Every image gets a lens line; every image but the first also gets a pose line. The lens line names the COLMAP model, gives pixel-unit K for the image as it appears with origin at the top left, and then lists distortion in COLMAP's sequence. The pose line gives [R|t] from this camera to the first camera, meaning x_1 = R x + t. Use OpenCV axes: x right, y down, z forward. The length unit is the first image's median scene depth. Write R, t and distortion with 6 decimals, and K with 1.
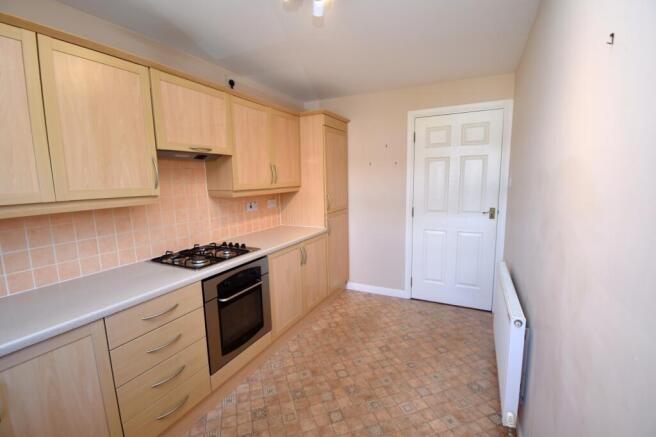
lens RADIAL K [[281.0, 0, 331.7], [0, 281.0, 219.1], [0, 0, 1]] dist [-0.061242, 0.000061]
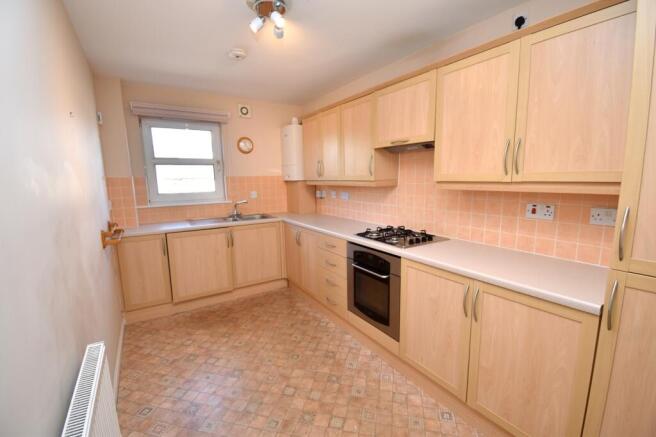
lens RADIAL K [[281.0, 0, 331.7], [0, 281.0, 219.1], [0, 0, 1]] dist [-0.061242, 0.000061]
pose [[-0.525870, 0.151370, -0.836987, 0.633532], [-0.093077, 0.967886, 0.233522, -0.179725], [0.845457, 0.200707, -0.494893, 1.324162]]
